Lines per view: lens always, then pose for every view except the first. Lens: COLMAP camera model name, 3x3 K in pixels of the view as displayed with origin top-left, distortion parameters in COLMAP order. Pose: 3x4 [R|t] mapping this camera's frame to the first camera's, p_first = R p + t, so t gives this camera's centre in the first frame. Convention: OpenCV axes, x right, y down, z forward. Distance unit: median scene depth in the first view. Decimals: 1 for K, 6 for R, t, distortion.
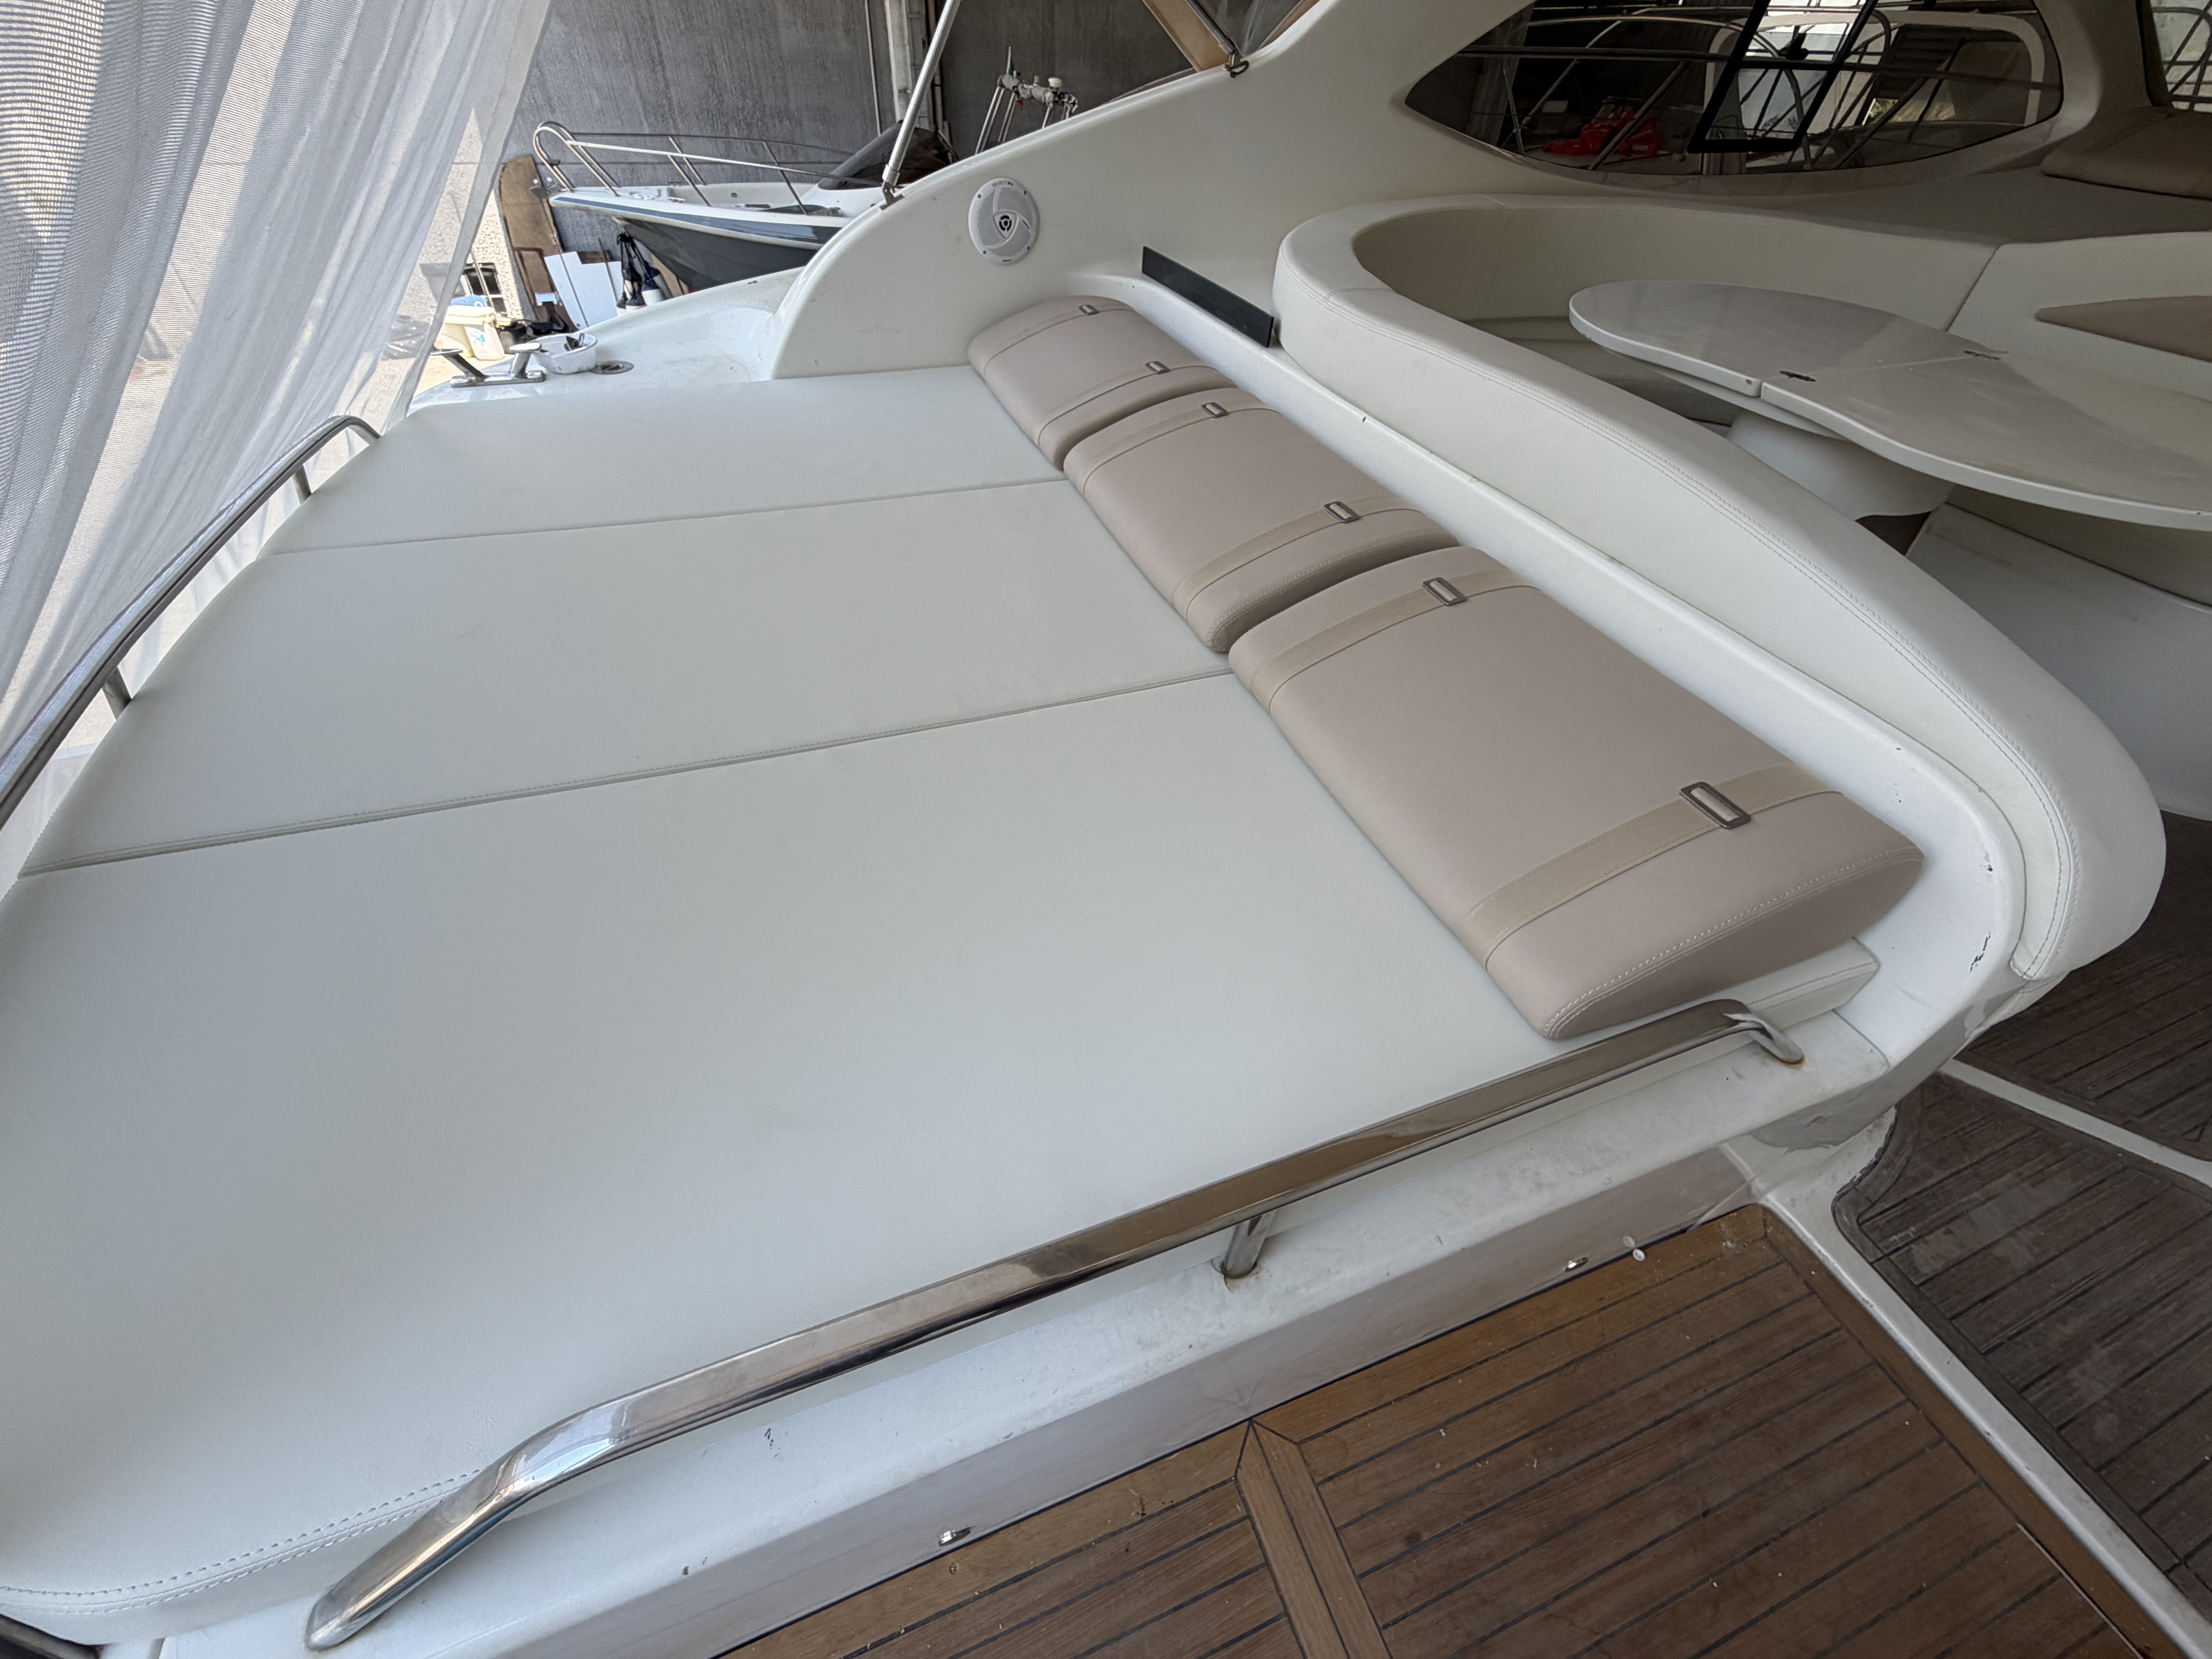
lens RADIAL K [[880.7, 0, 1096.0], [0, 880.7, 829.4], [0, 0, 1]] dist [0.000294, 0.000255]
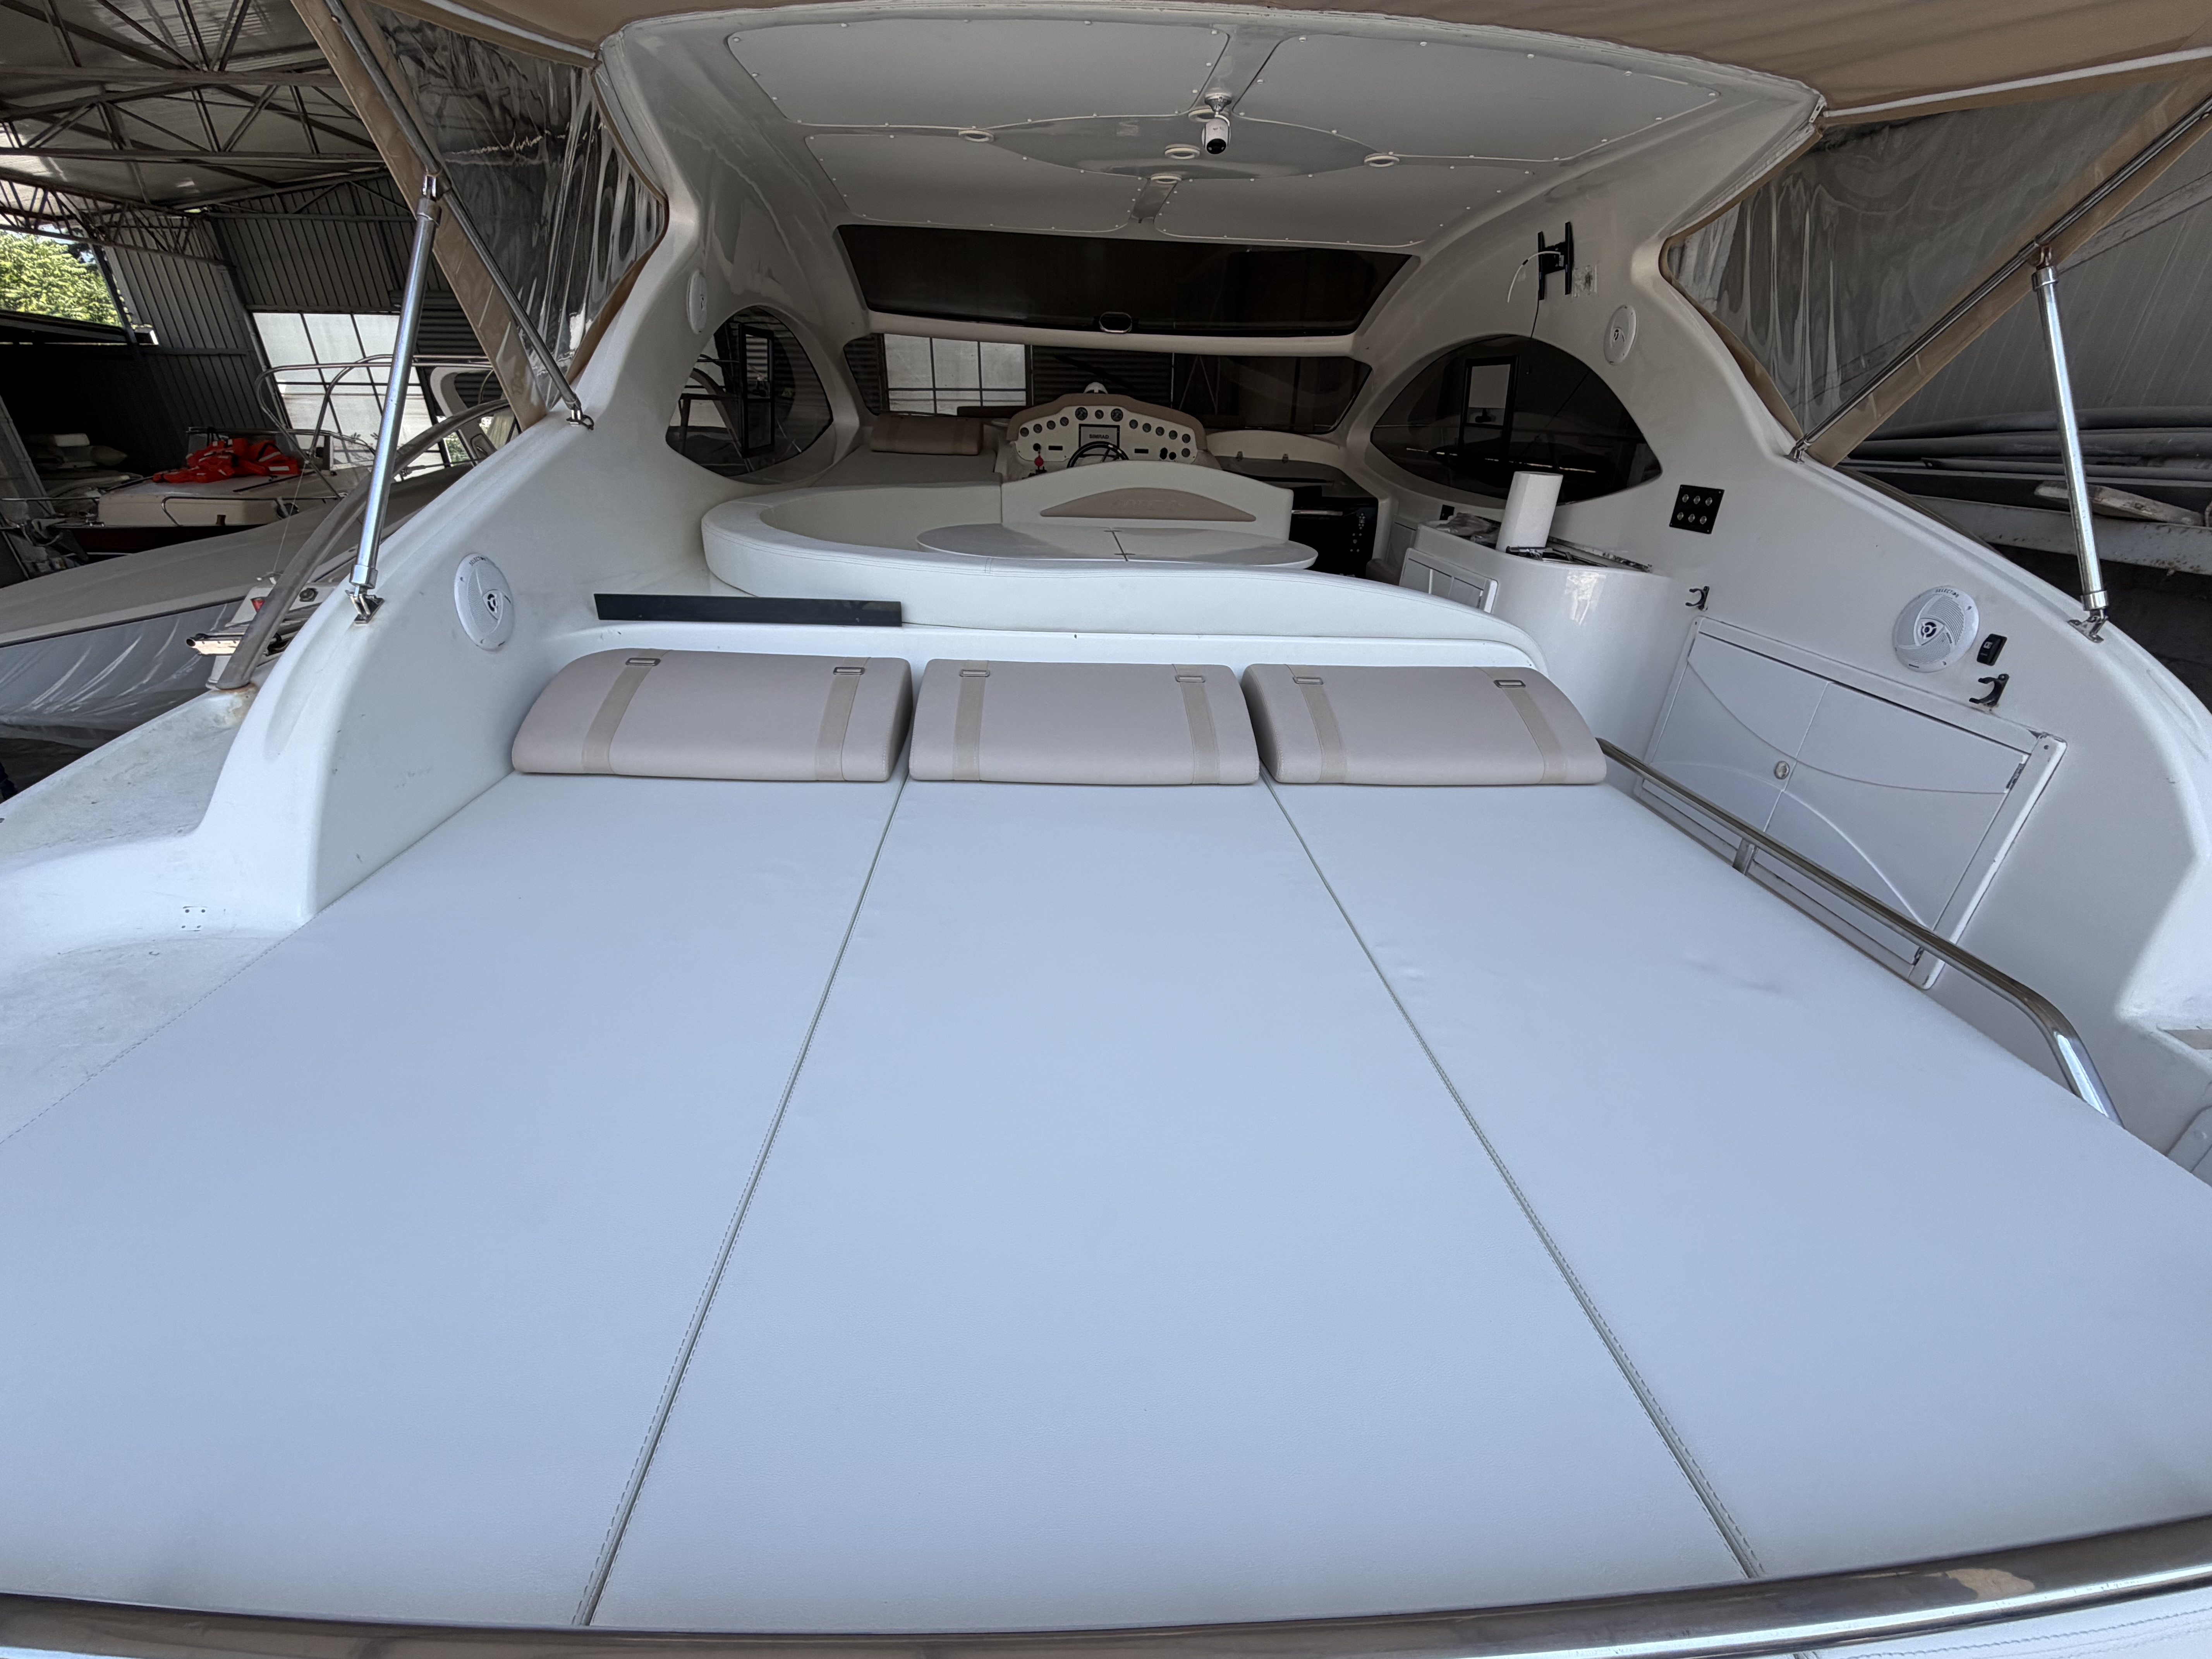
lens RADIAL K [[880.7, 0, 1096.0], [0, 880.7, 829.4], [0, 0, 1]] dist [0.000294, 0.000255]
pose [[0.296701, -0.441115, 0.846986, -0.711264], [0.638311, 0.751294, 0.167677, -0.344274], [-0.710301, 0.490891, 0.504478, 0.348272]]
